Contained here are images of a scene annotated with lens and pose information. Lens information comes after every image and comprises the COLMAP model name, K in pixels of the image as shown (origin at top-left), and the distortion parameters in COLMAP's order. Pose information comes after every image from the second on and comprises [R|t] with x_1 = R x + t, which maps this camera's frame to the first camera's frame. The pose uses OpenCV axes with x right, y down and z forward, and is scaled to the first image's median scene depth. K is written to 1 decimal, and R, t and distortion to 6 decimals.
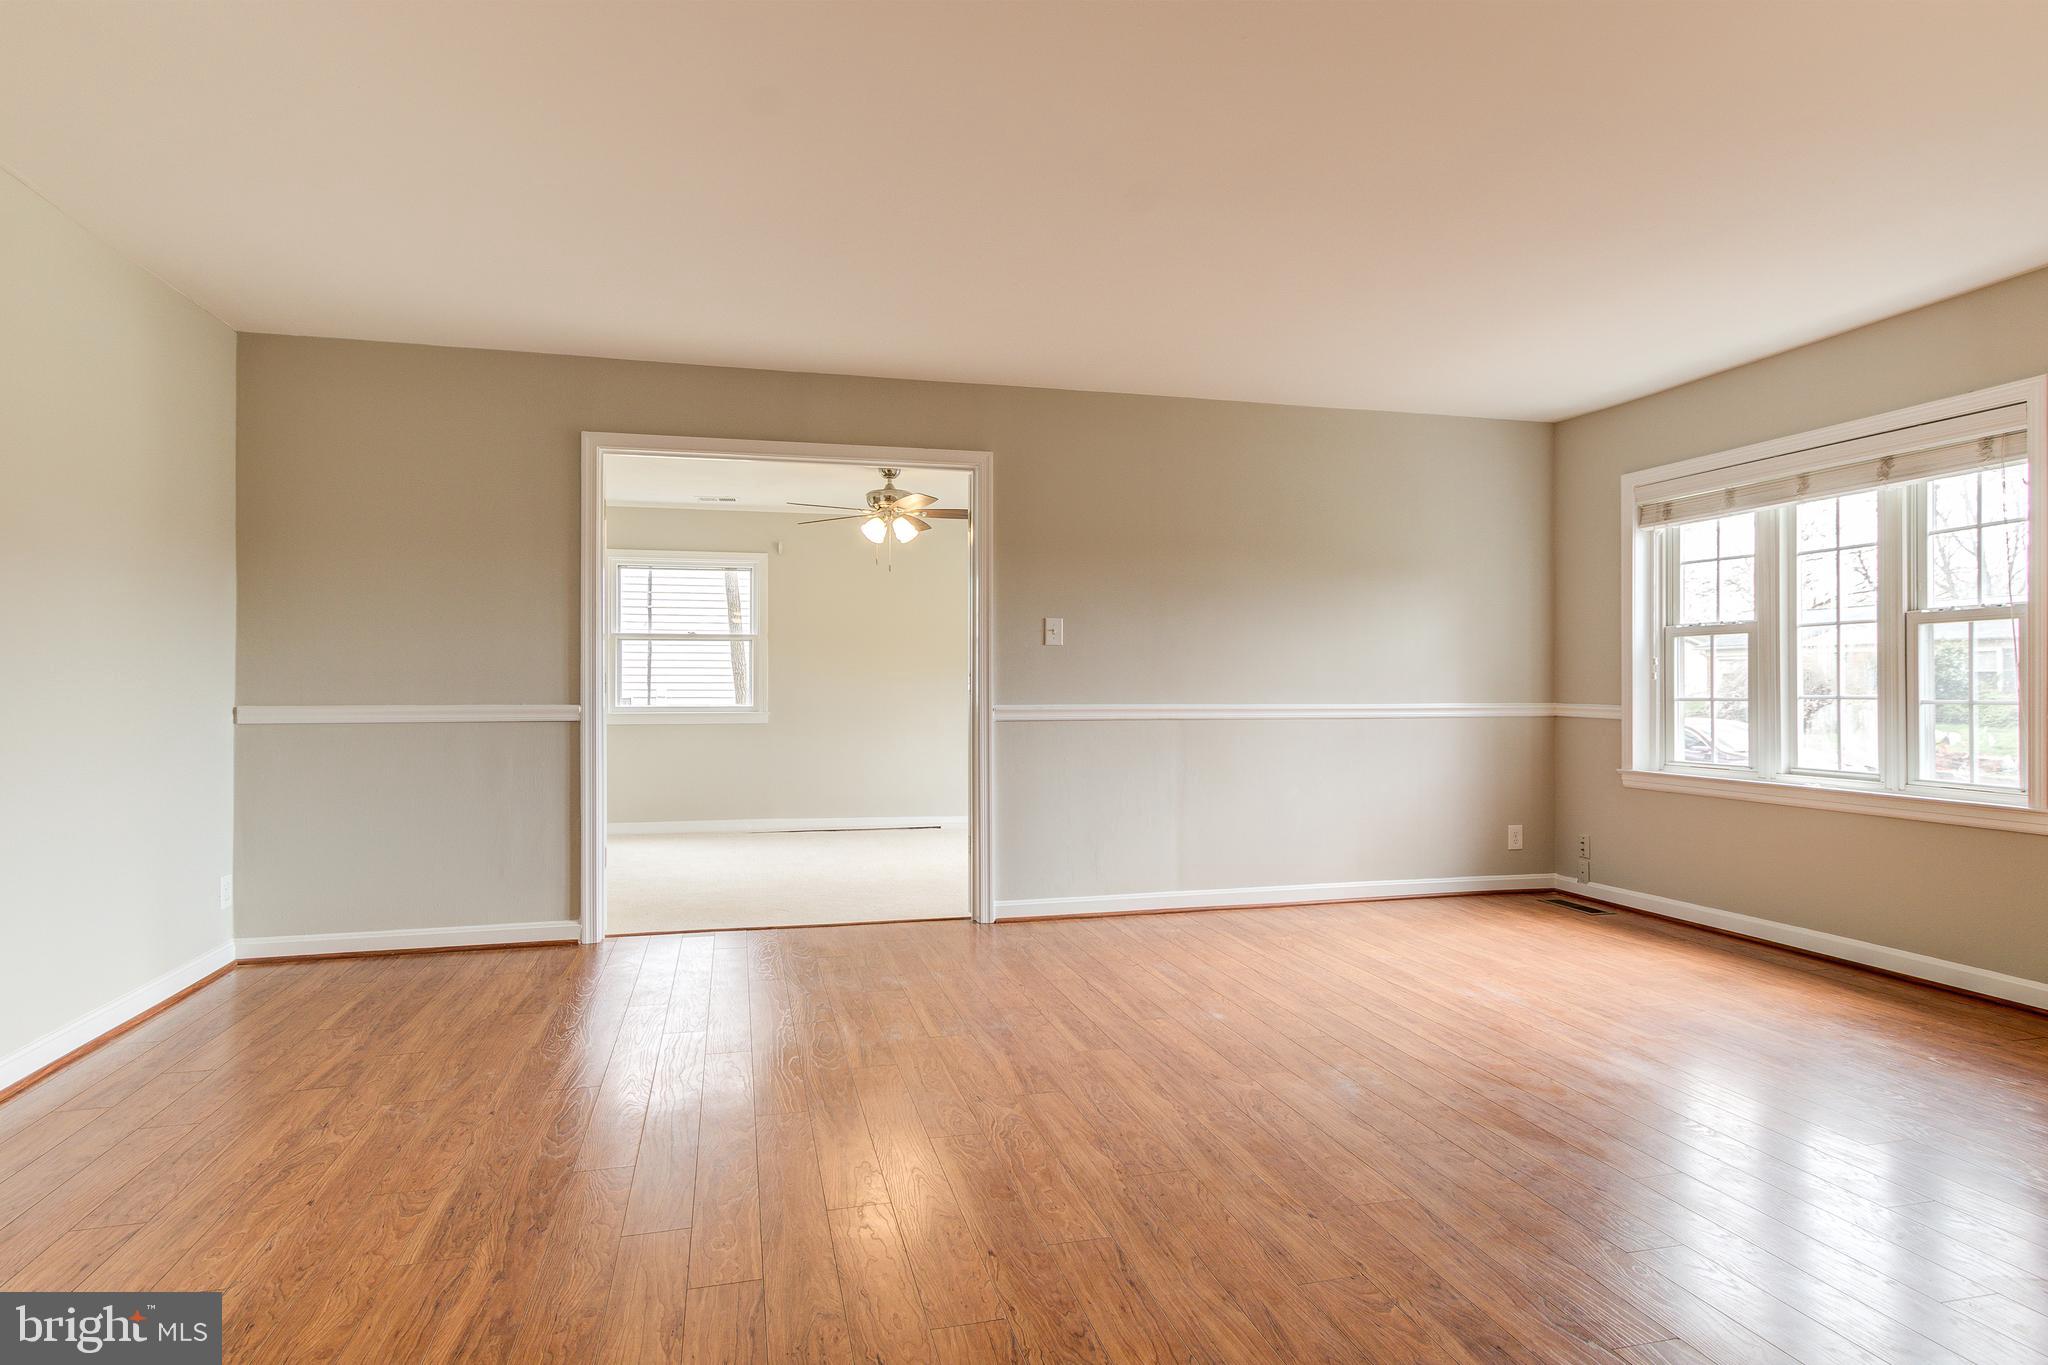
lens RADIAL K [[1072.7, 0, 1000.8], [0, 1072.7, 686.6], [0, 0, 1]] dist [-0.002050, 0.001769]
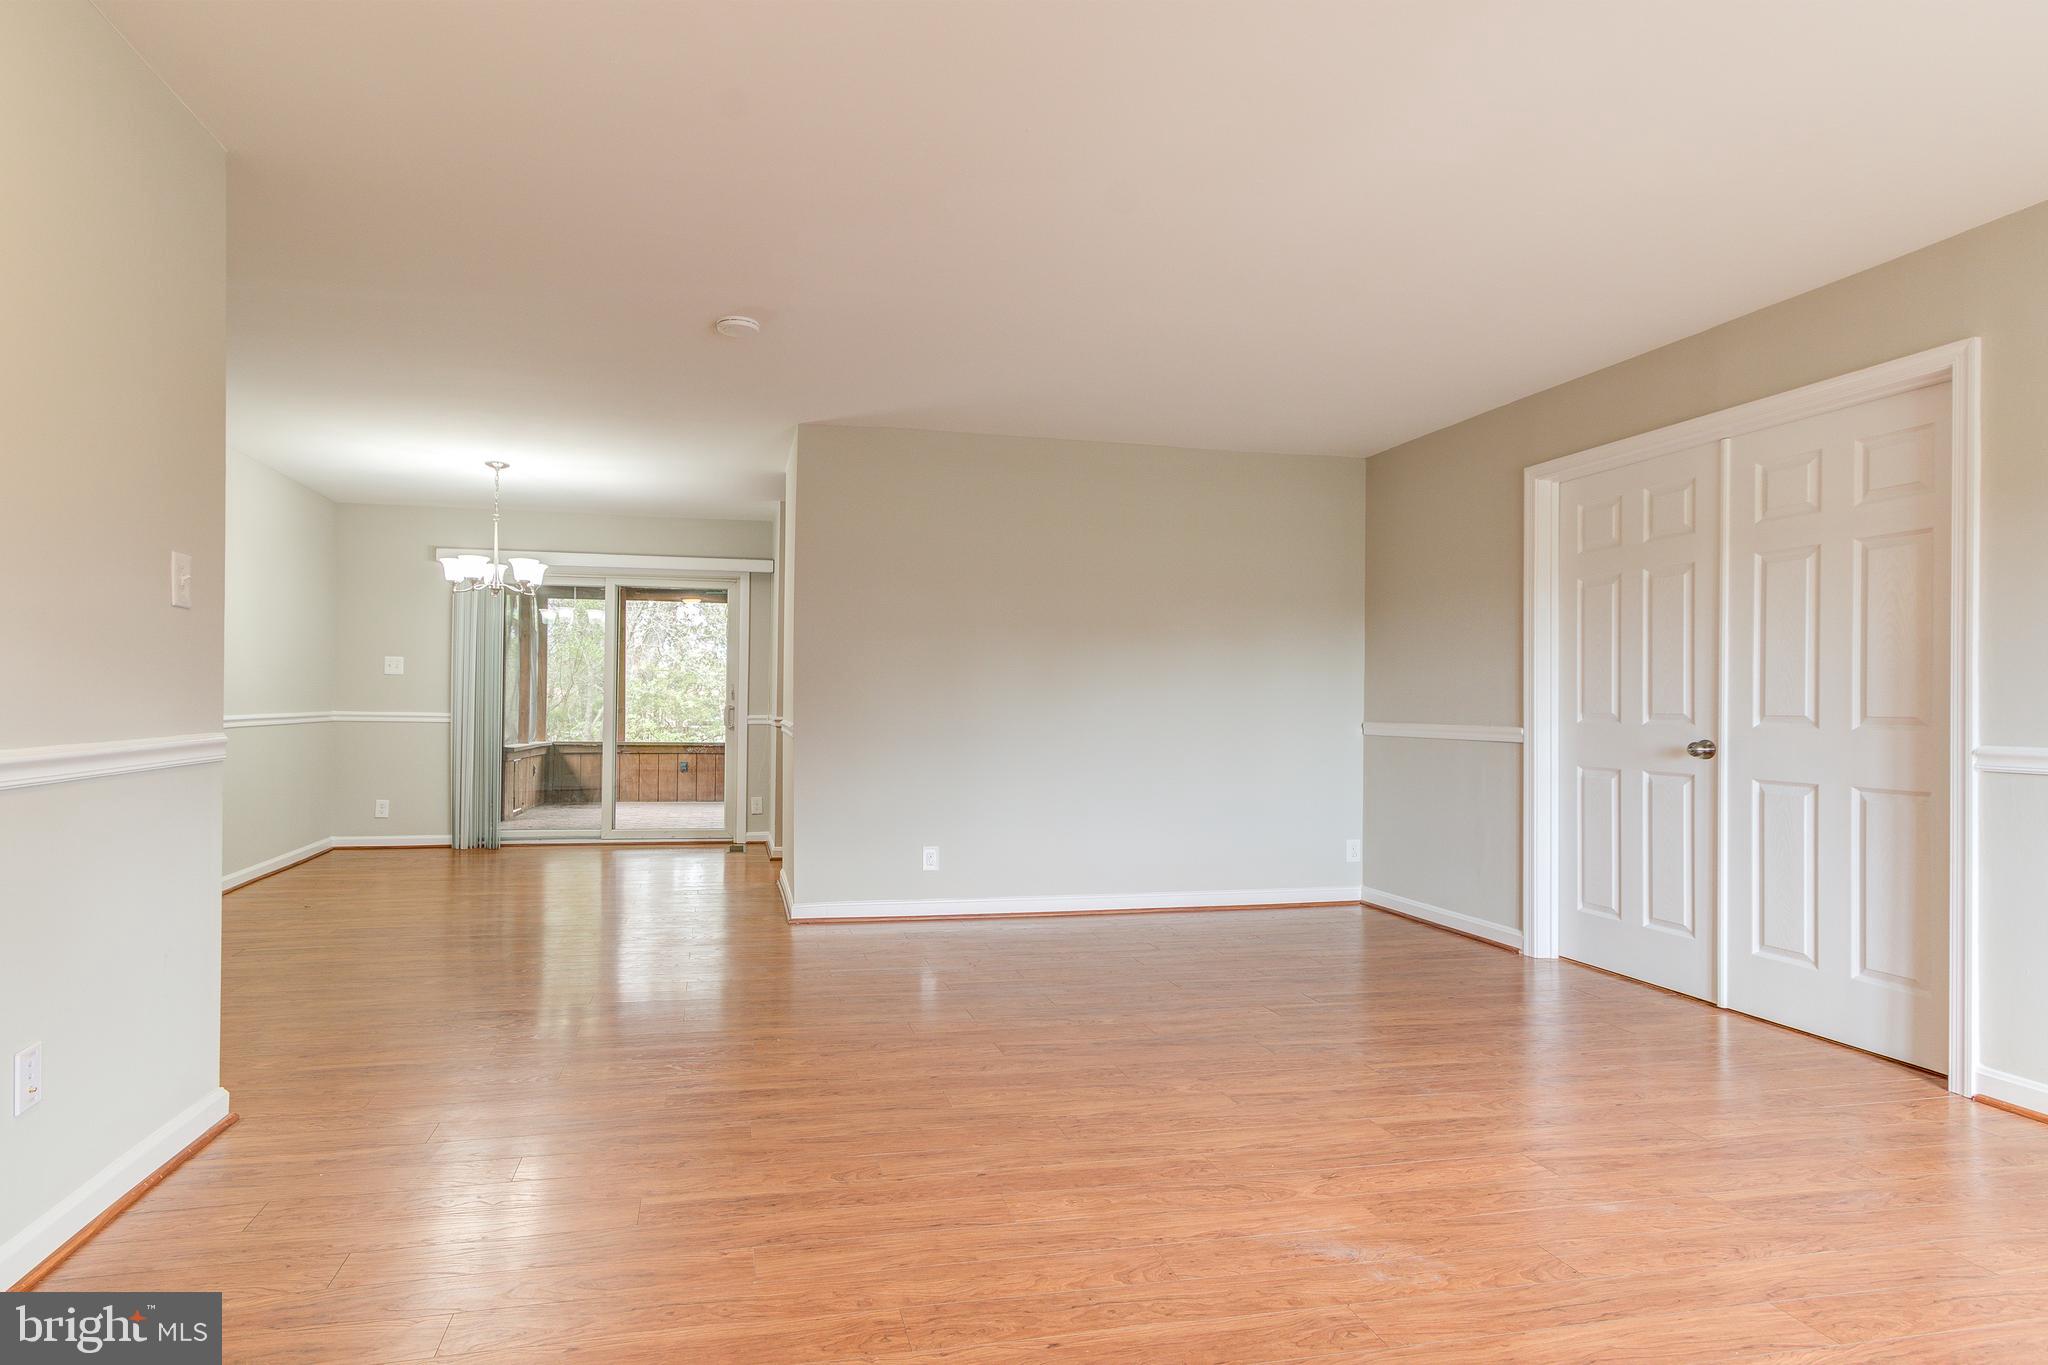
lens RADIAL K [[1072.7, 0, 1000.8], [0, 1072.7, 686.6], [0, 0, 1]] dist [-0.002050, 0.001769]
pose [[0.035828, -0.009124, -0.999316, 0.687362], [-0.012377, 0.999878, -0.009573, -0.008882], [0.999281, 0.012712, 0.035711, 0.463372]]
